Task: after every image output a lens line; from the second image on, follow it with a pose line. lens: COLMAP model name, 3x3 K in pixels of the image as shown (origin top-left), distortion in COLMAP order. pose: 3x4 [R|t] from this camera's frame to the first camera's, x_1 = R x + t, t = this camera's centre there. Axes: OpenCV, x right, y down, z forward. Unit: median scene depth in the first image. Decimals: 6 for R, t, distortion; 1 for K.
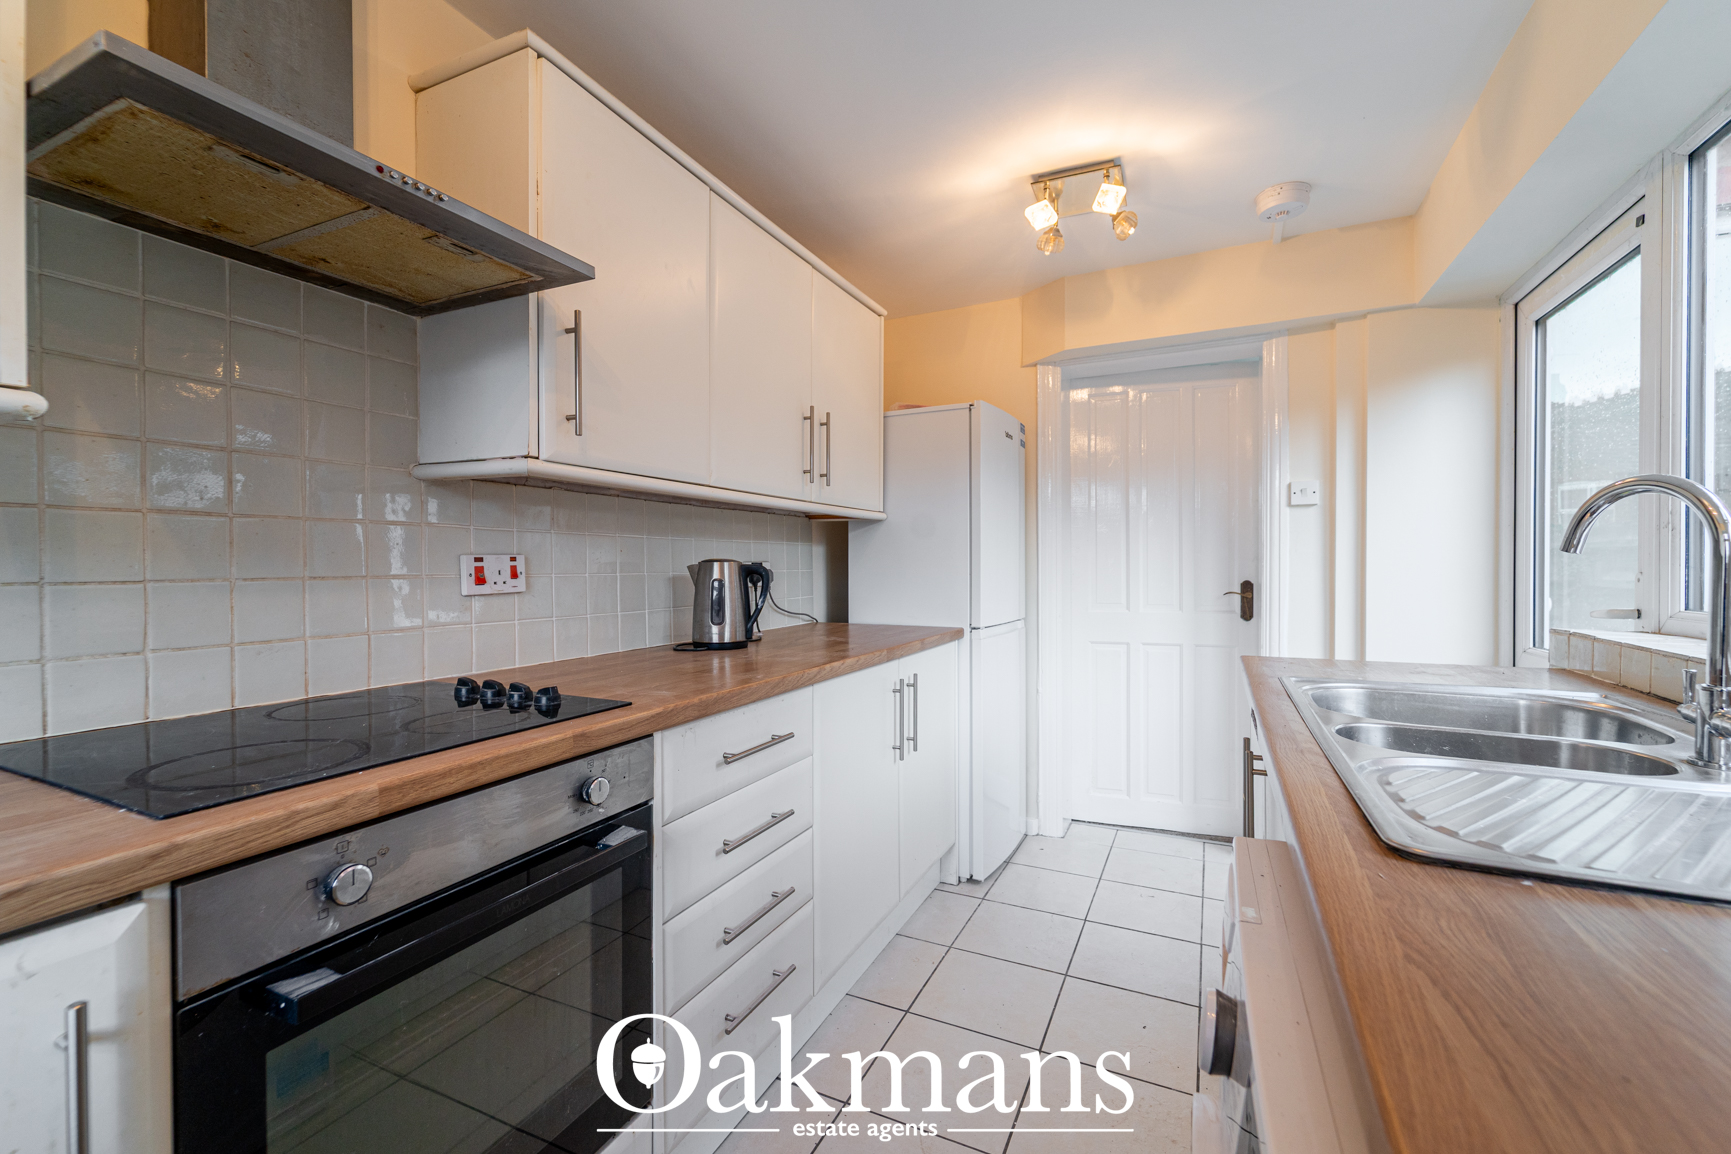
lens RADIAL K [[717.0, 0, 869.2], [0, 717.0, 570.9], [0, 0, 1]] dist [0.004376, -0.002672]
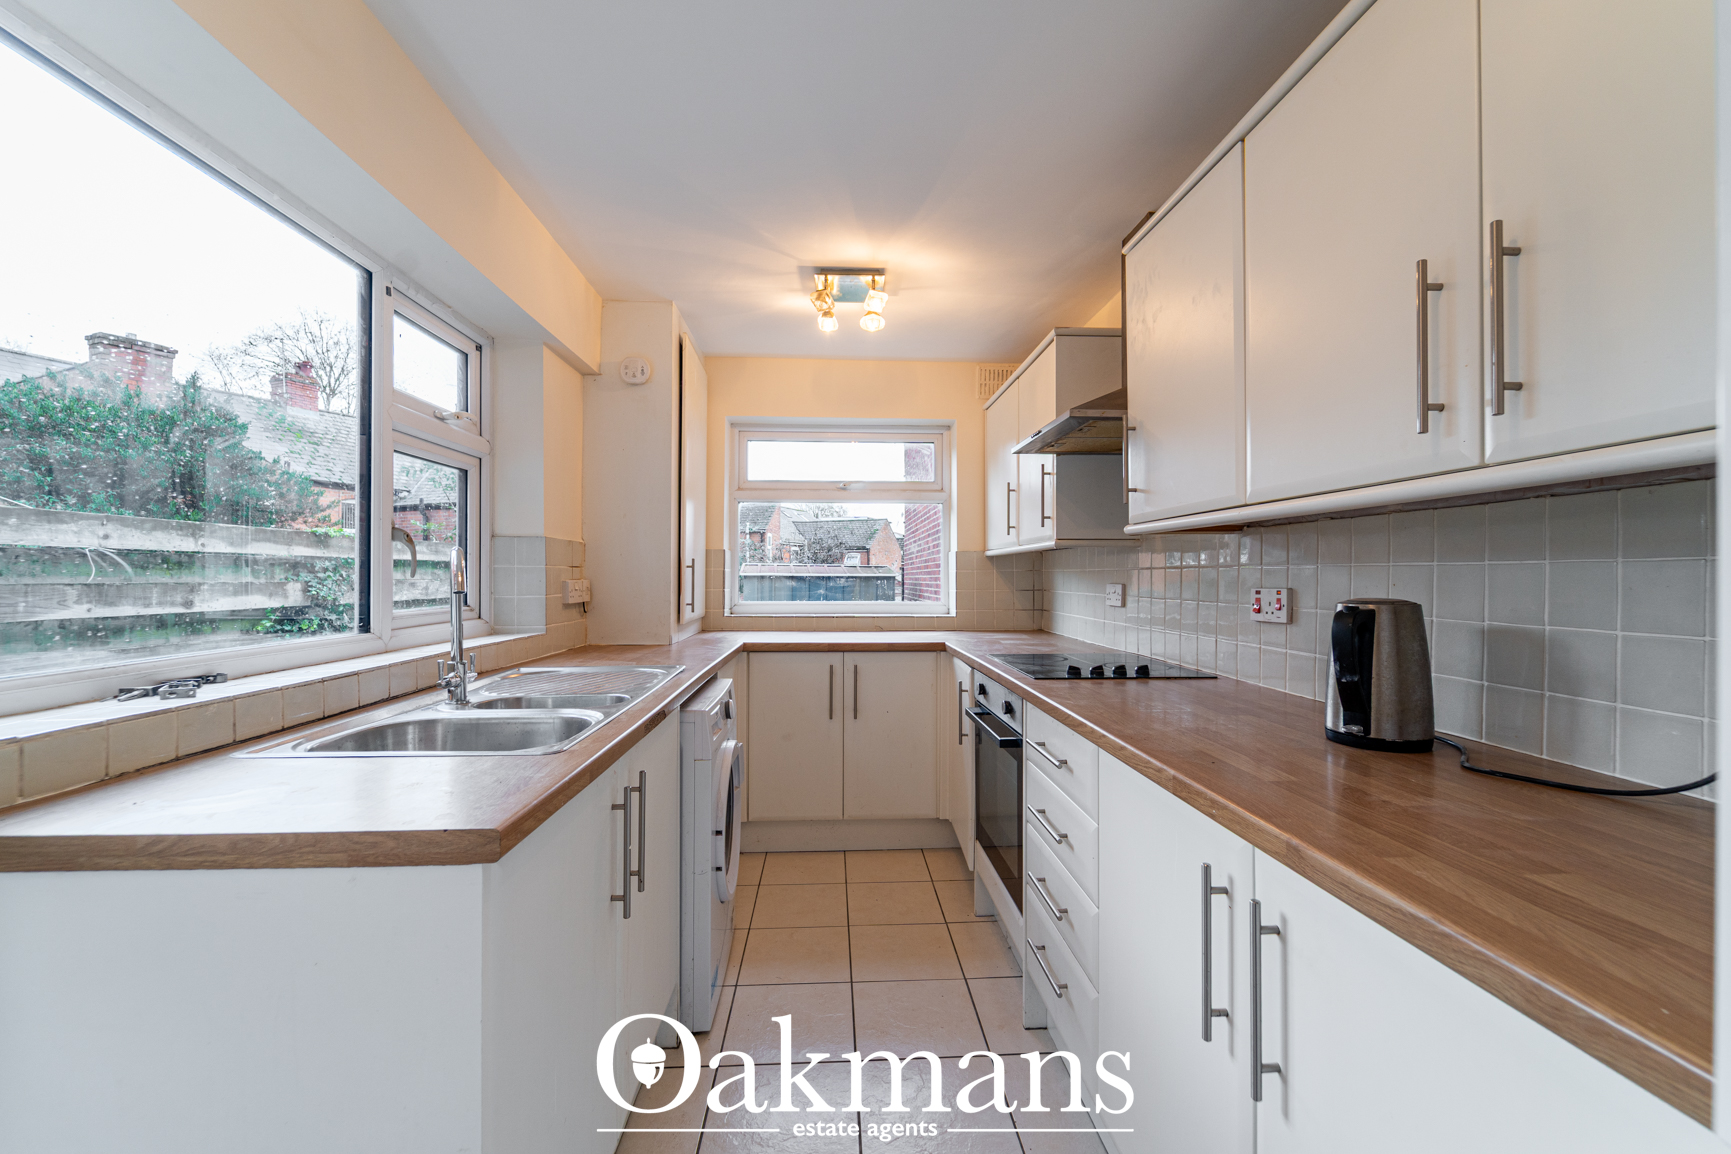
lens RADIAL K [[717.0, 0, 864.5], [0, 717.0, 574.7], [0, 0, 1]] dist [0.004376, -0.002672]
pose [[-0.882835, -0.003241, -0.469673, 0.609164], [-0.006866, 0.999958, 0.006006, -0.047887], [0.469634, 0.008527, -0.882820, 1.738606]]
